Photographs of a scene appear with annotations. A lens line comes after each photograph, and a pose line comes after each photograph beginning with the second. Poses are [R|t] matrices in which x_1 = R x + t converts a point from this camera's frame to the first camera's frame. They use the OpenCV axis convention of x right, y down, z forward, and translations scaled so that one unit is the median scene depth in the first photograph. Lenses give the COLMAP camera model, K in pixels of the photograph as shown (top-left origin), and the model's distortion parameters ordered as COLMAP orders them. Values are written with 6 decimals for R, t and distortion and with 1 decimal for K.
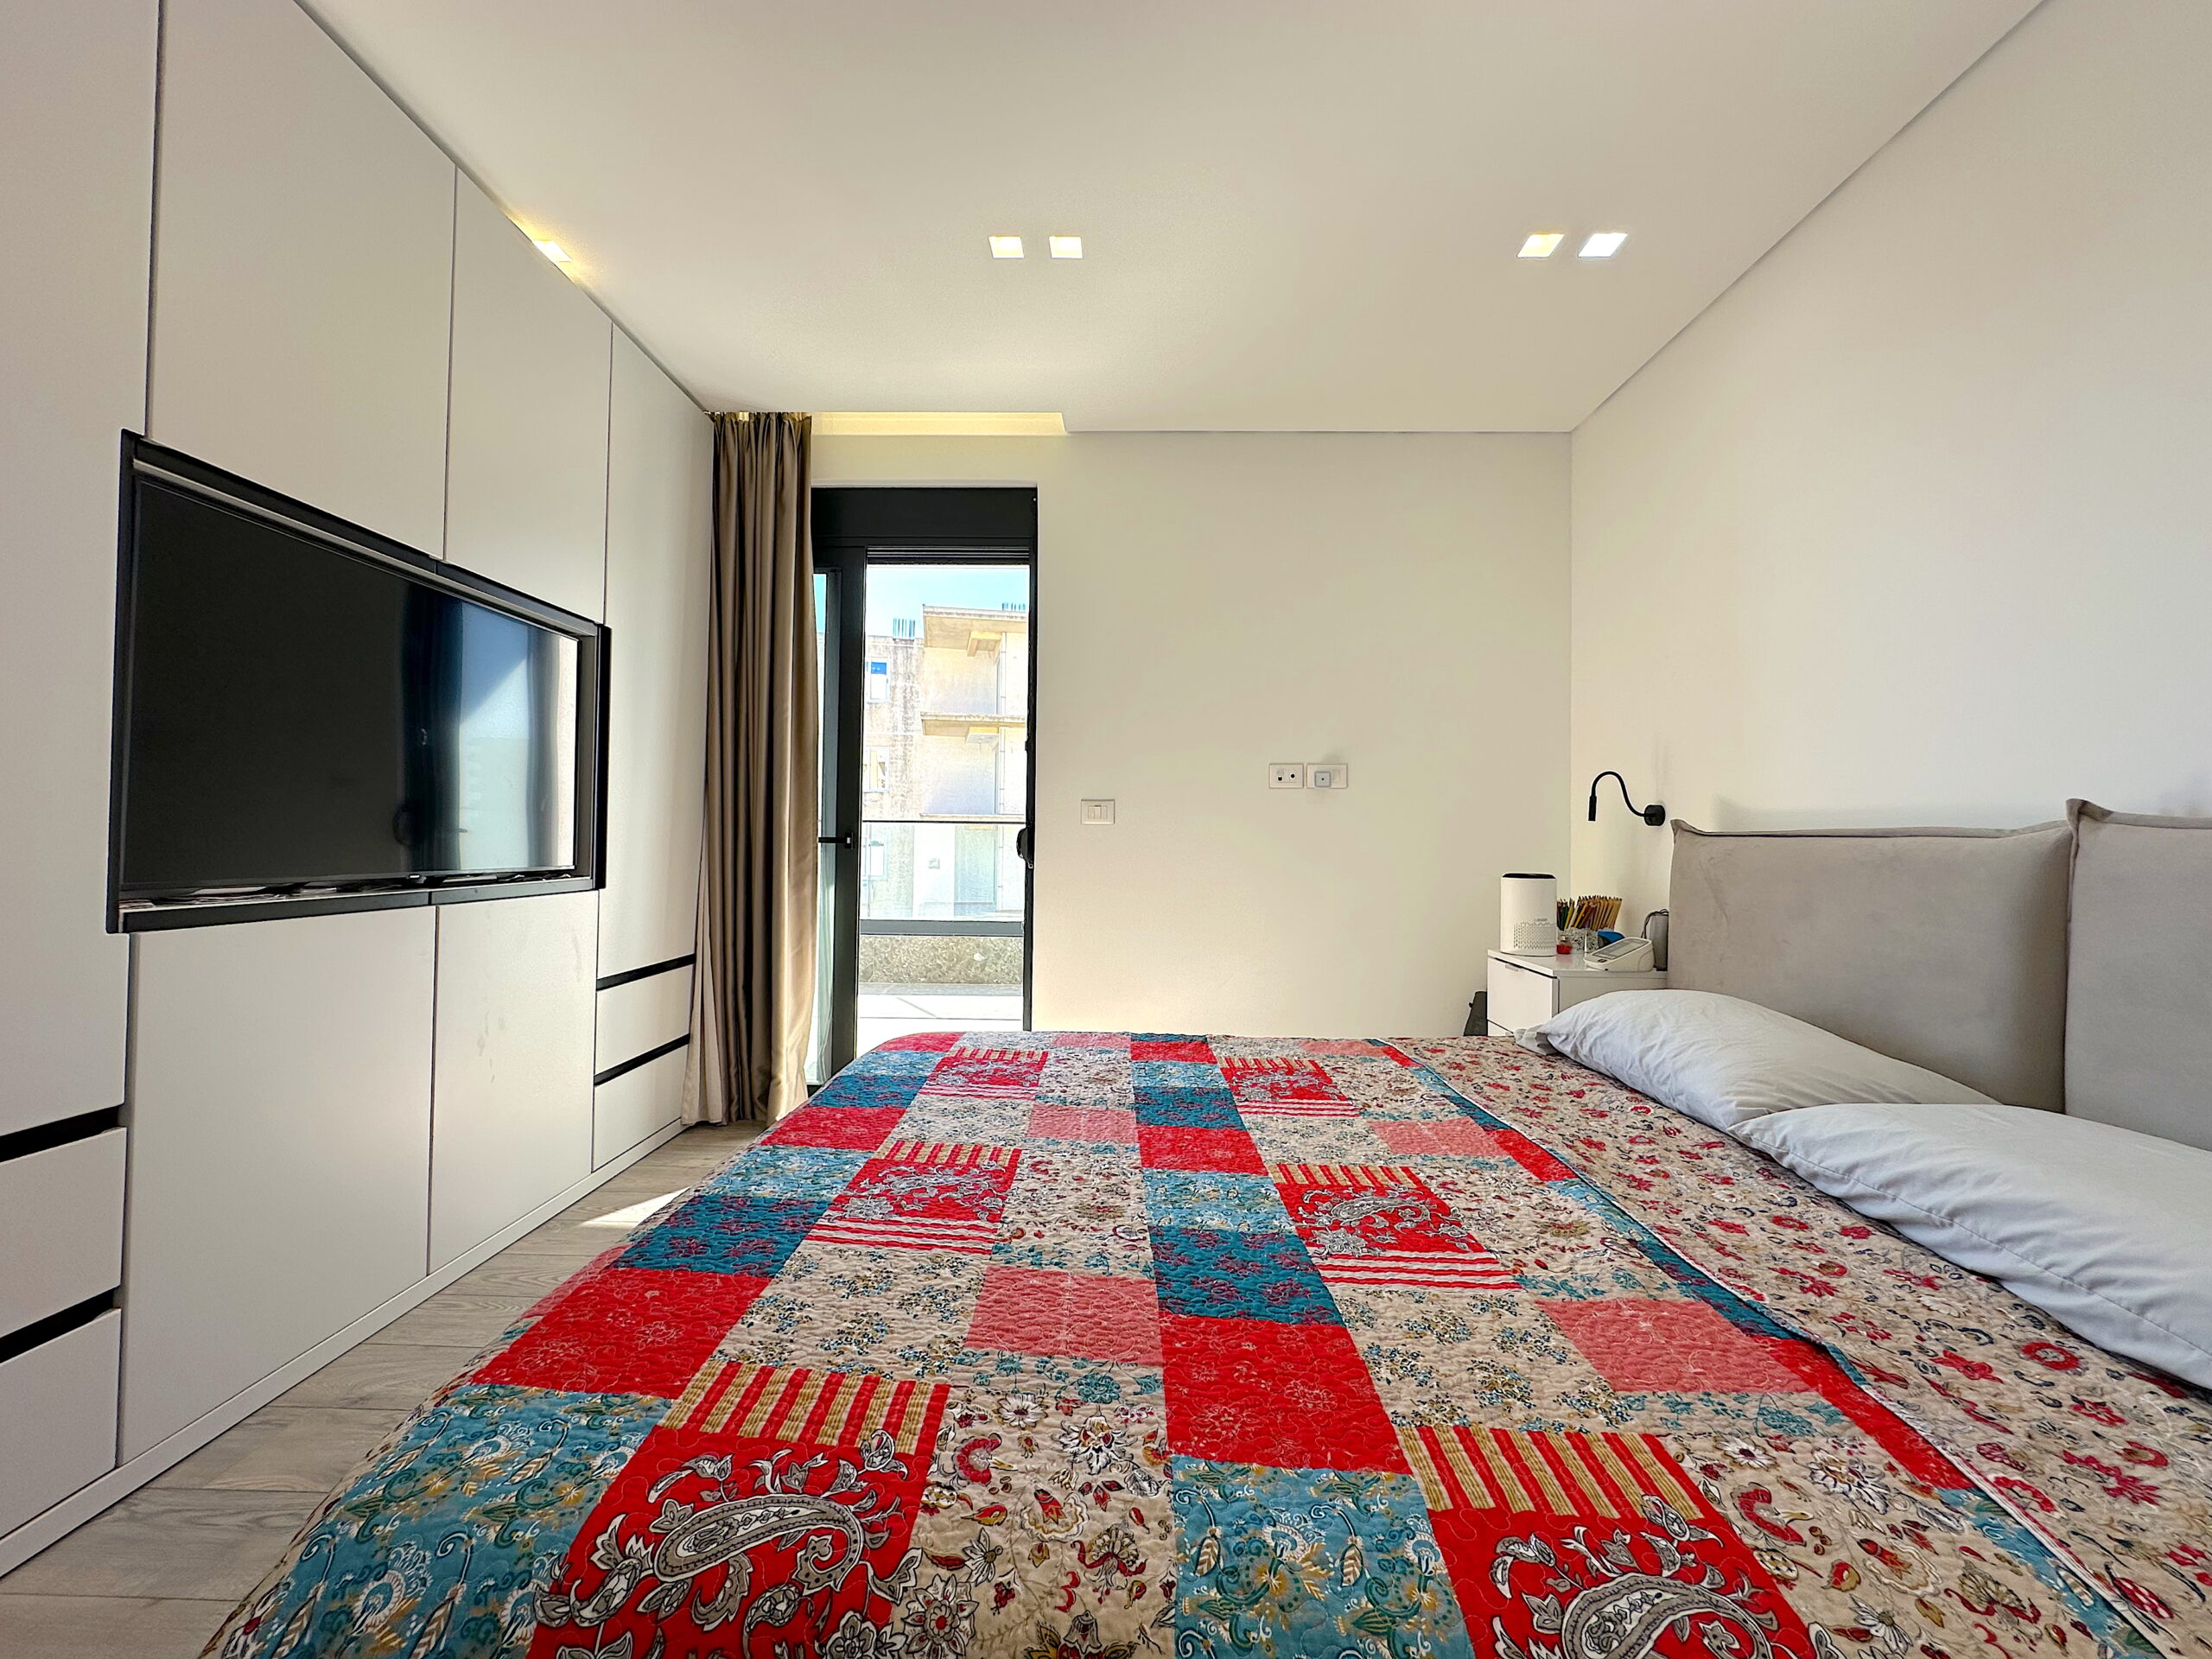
lens RADIAL K [[886.0, 0, 1106.3], [0, 886.0, 828.7], [0, 0, 1]] dist [-0.004885, 0.001200]
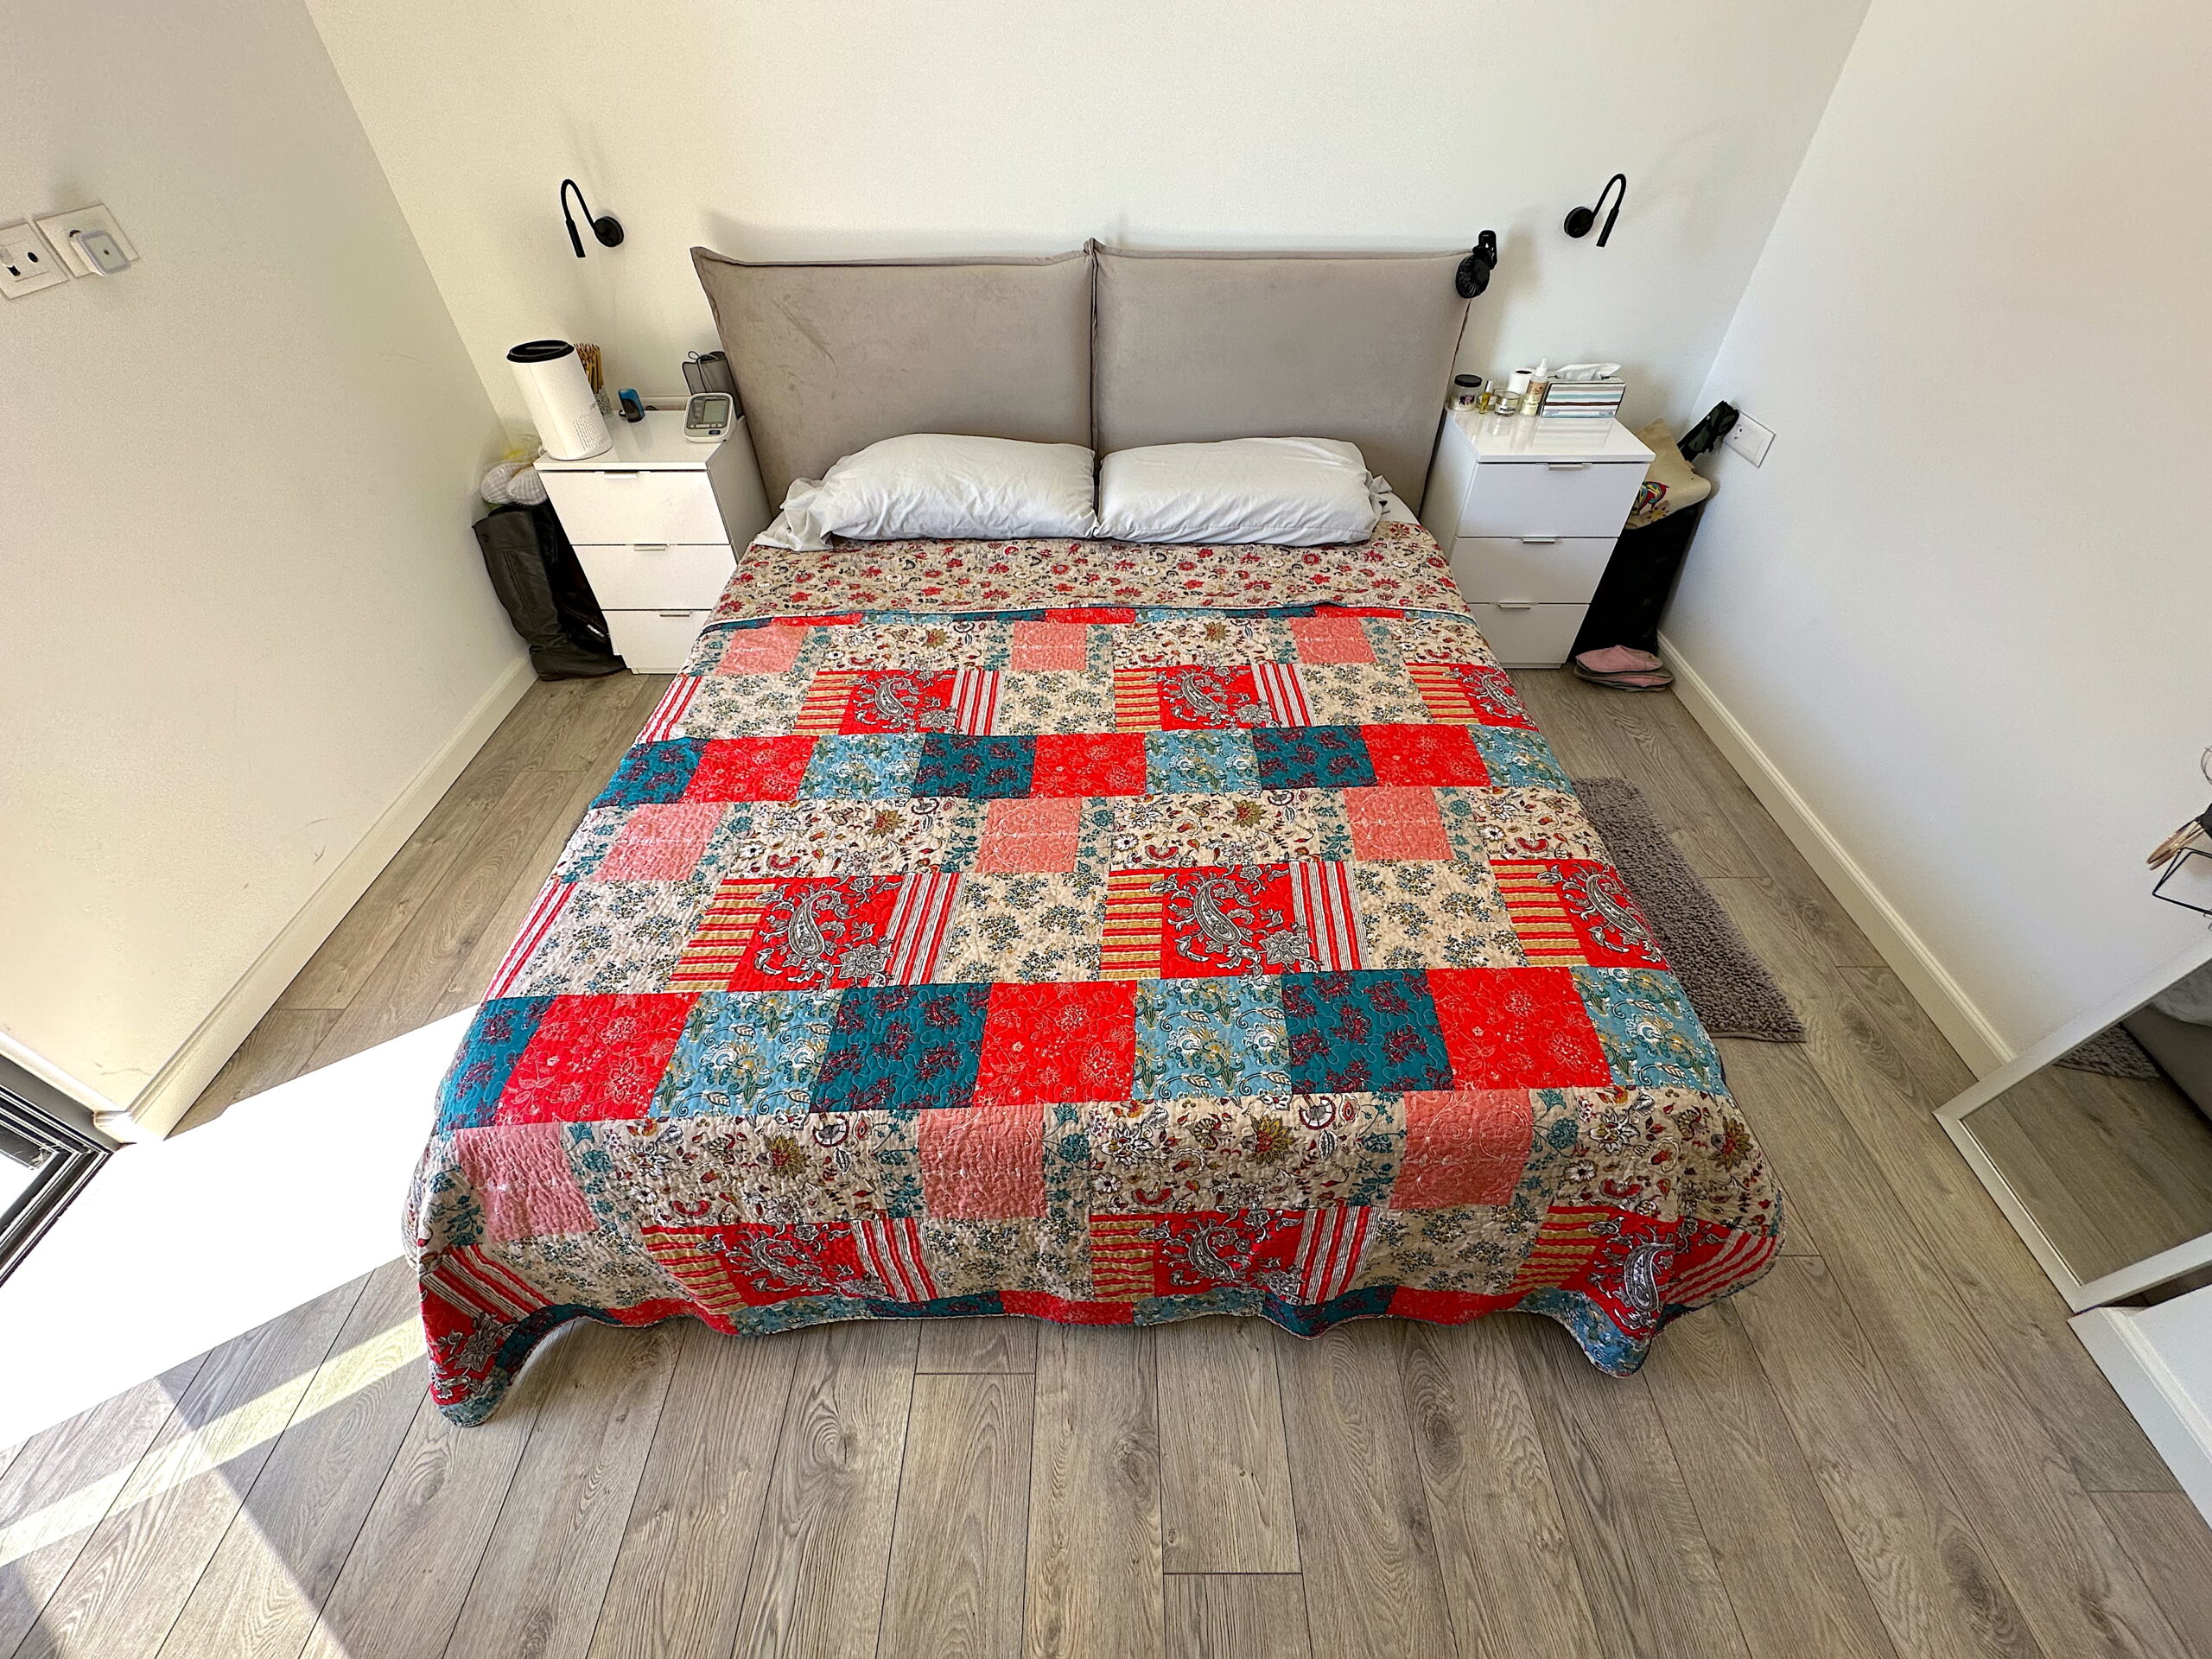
lens RADIAL K [[886.0, 0, 1105.6], [0, 886.0, 824.7], [0, 0, 1]] dist [-0.004885, 0.001200]
pose [[-0.026892, -0.703342, 0.710343, -0.810193], [-0.005337, 0.710691, 0.703485, -0.415896], [-0.999624, 0.015127, -0.022866, 1.049718]]
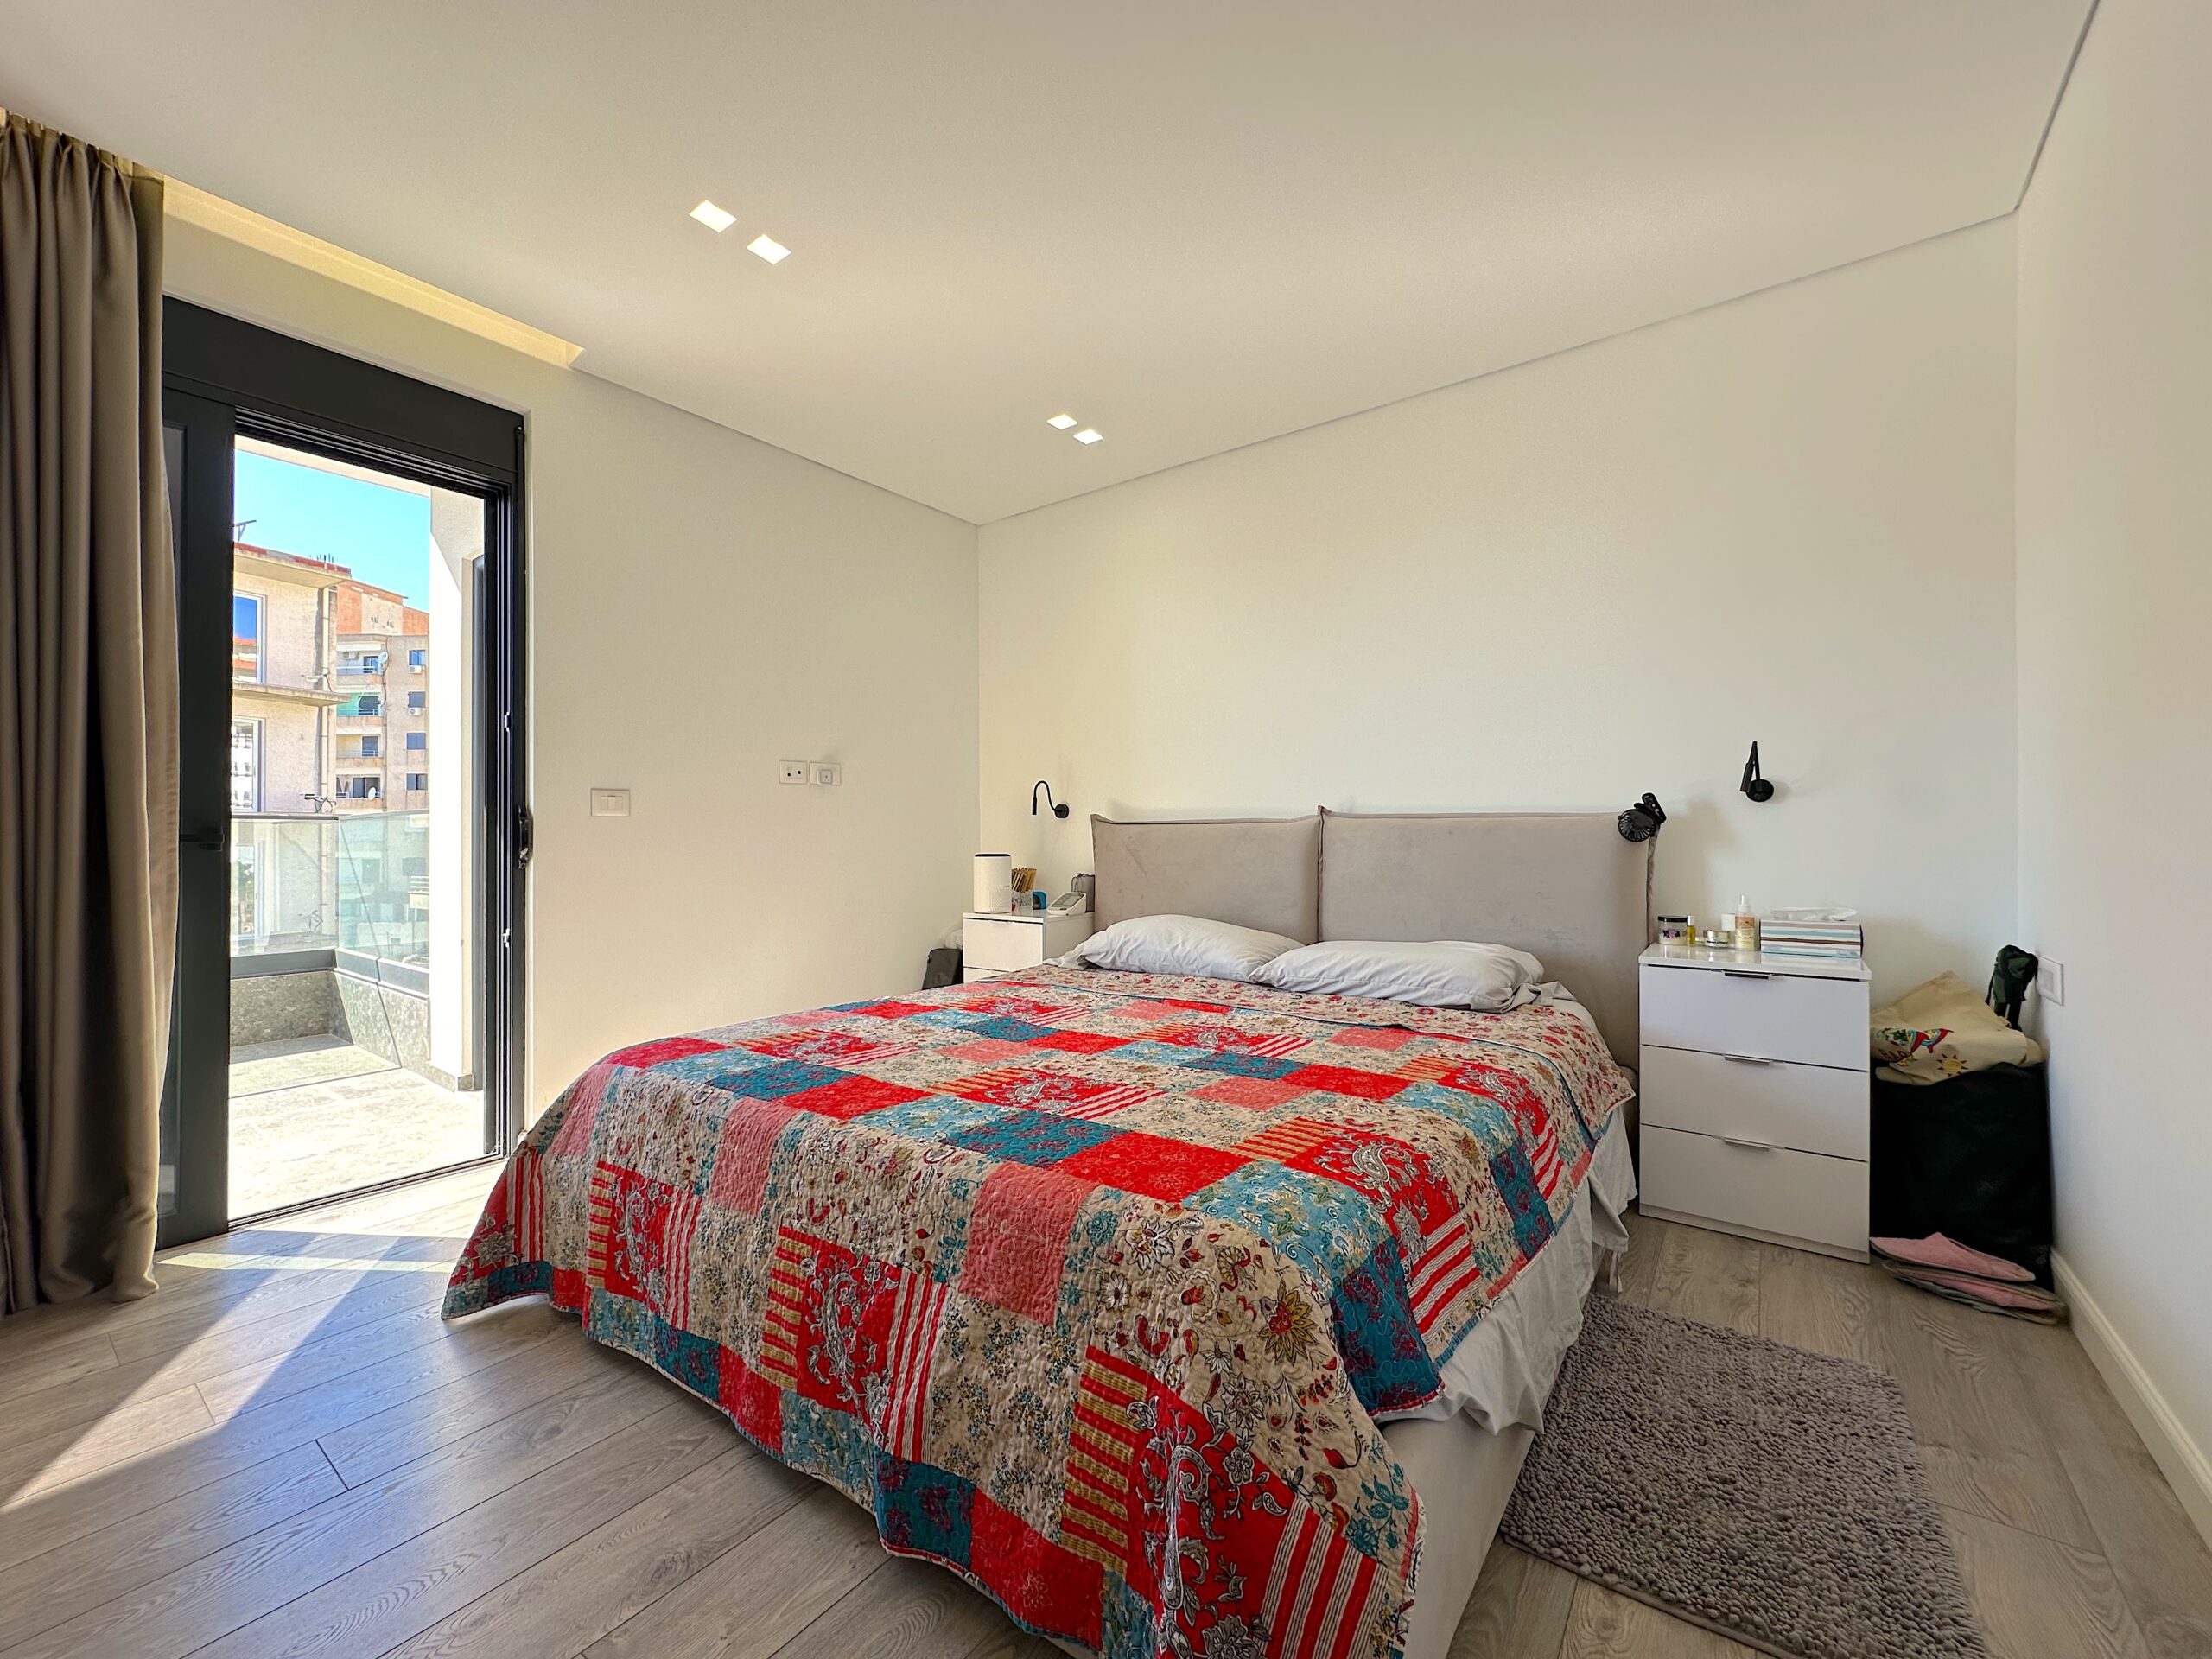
lens RADIAL K [[886.0, 0, 1107.8], [0, 886.0, 828.6], [0, 0, 1]] dist [-0.004885, 0.001200]
pose [[0.574980, -0.007226, 0.818136, -1.078355], [0.003136, 0.999973, 0.006627, 0.008913], [-0.818162, -0.001245, 0.574987, 0.150372]]
